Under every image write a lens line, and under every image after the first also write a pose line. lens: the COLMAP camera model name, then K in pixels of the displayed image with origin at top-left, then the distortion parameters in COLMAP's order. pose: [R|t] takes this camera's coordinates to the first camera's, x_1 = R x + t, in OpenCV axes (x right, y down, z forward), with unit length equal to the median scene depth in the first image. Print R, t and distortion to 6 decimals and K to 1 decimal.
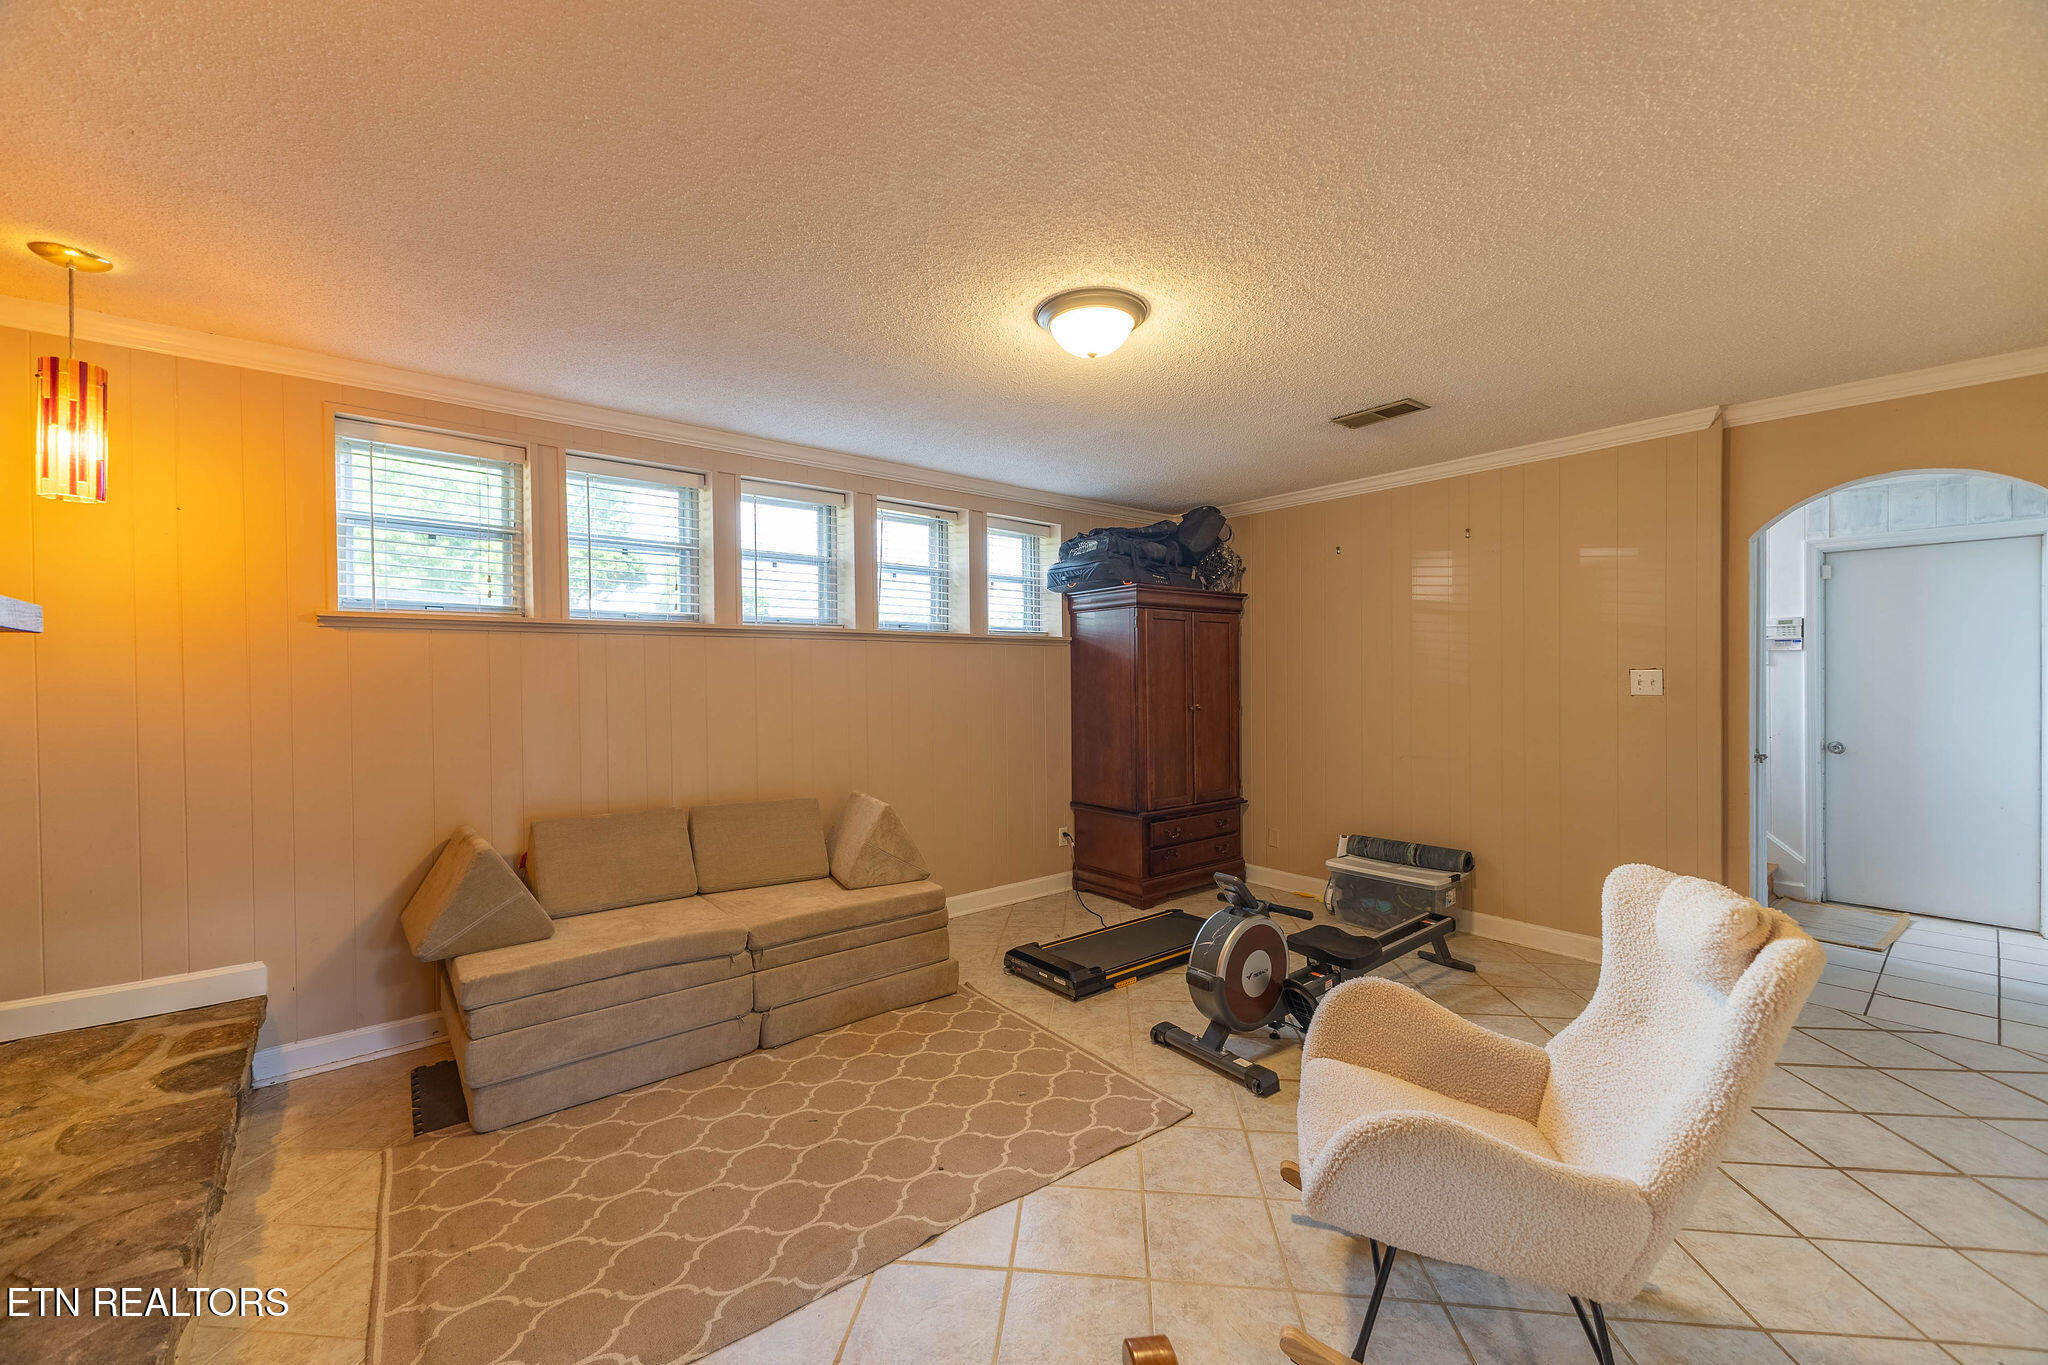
lens RADIAL K [[803.2, 0, 1024.0], [0, 803.2, 677.7], [0, 0, 1]] dist [0.006343, -0.002746]
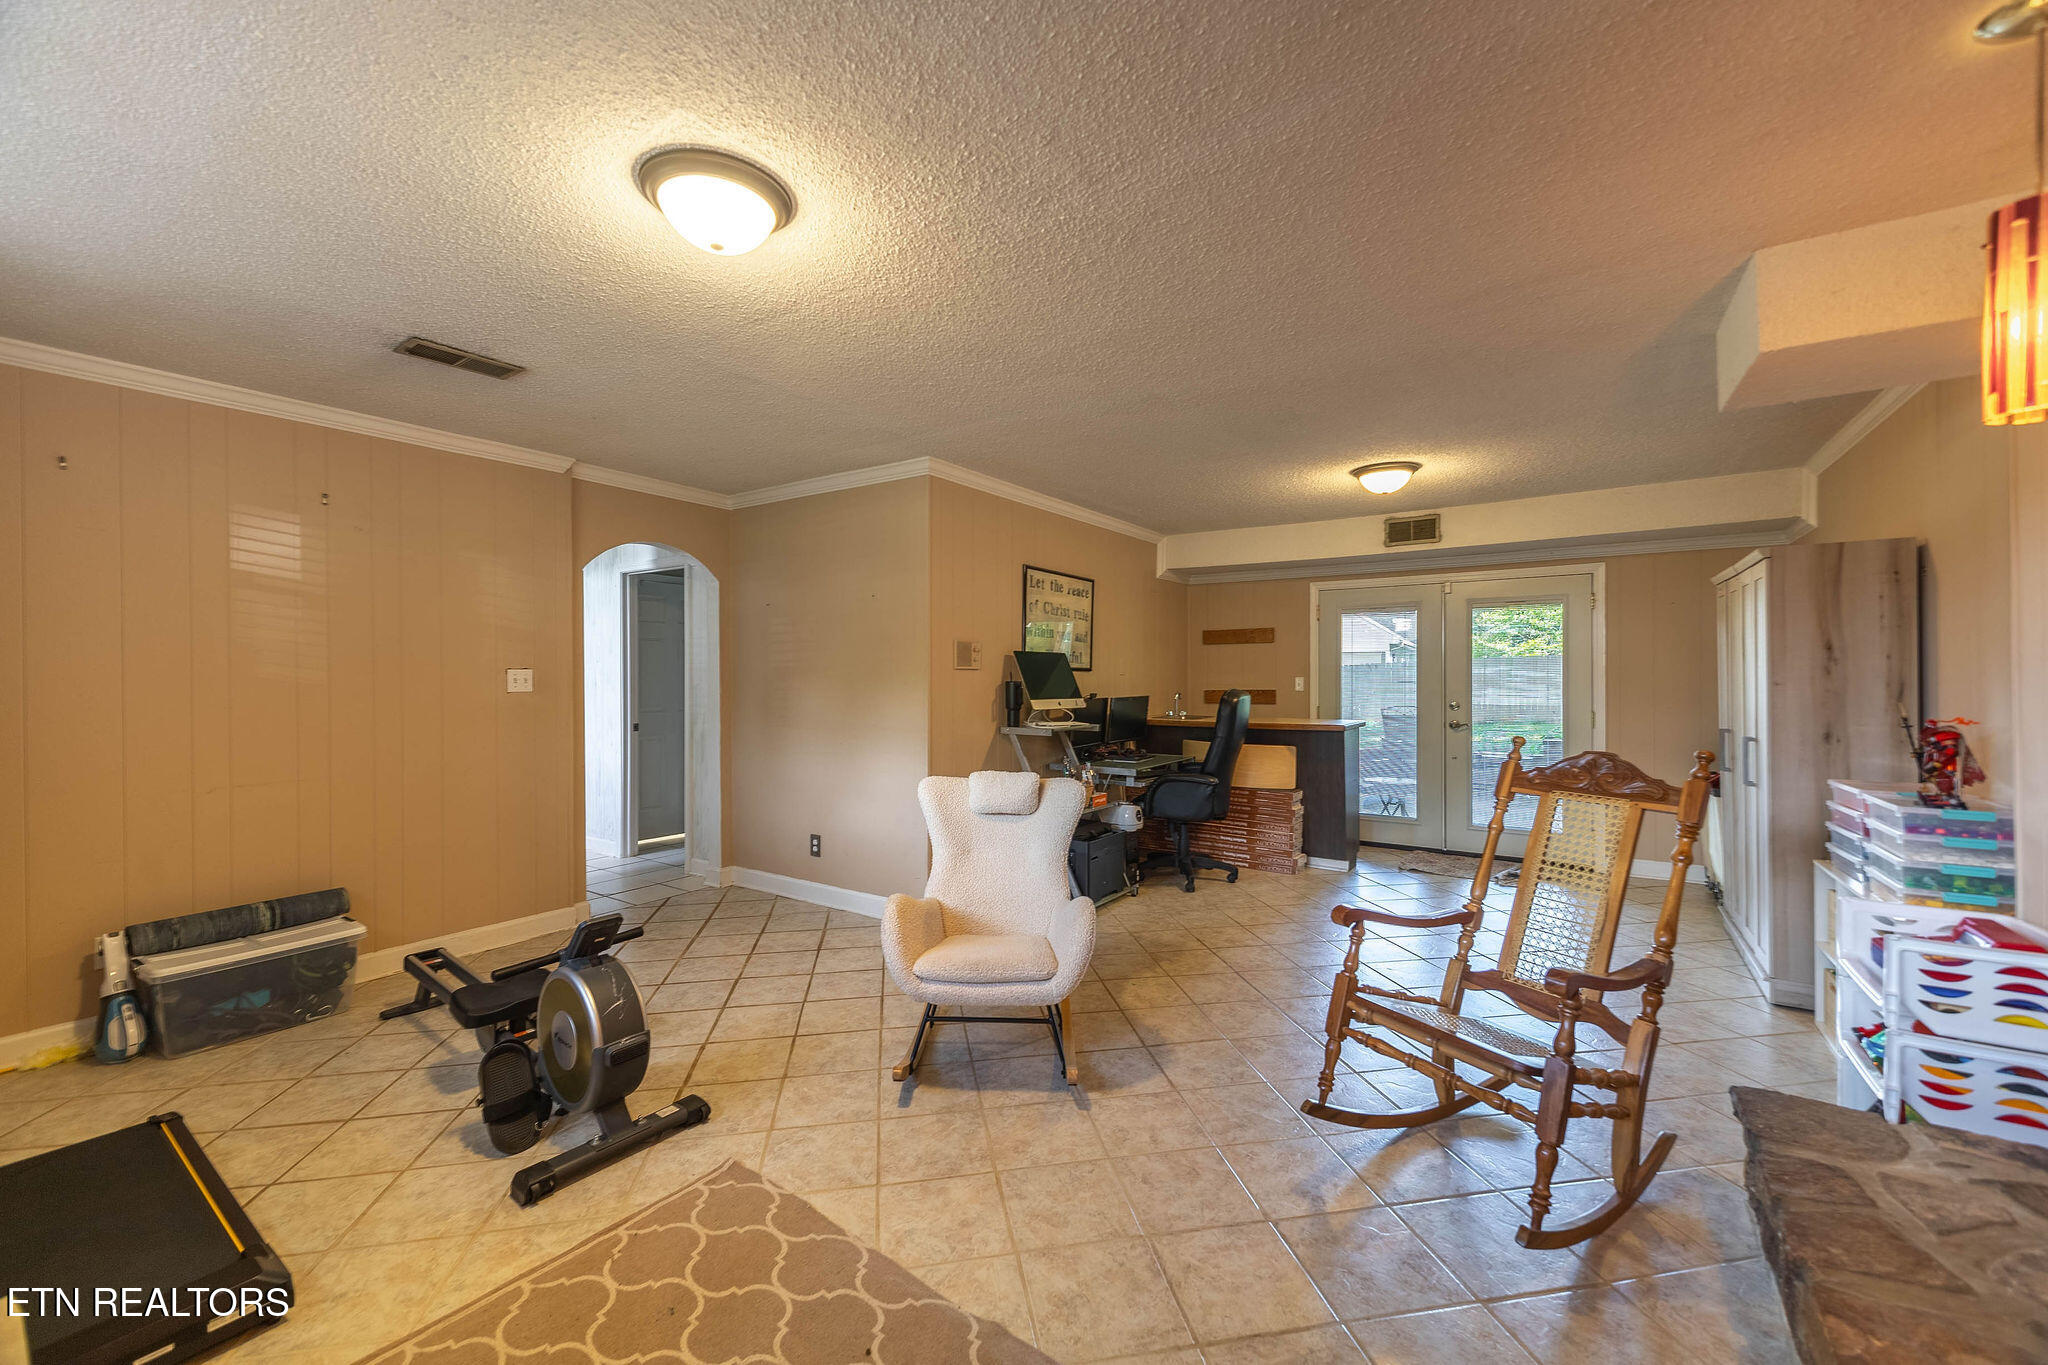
lens RADIAL K [[803.2, 0, 1022.8], [0, 803.2, 679.4], [0, 0, 1]] dist [0.006343, -0.002746]
pose [[-0.285335, 0.001644, 0.958426, -0.426803], [0.006229, 0.999981, 0.000139, 0.006717], [-0.958408, 0.006010, -0.285340, 0.550330]]
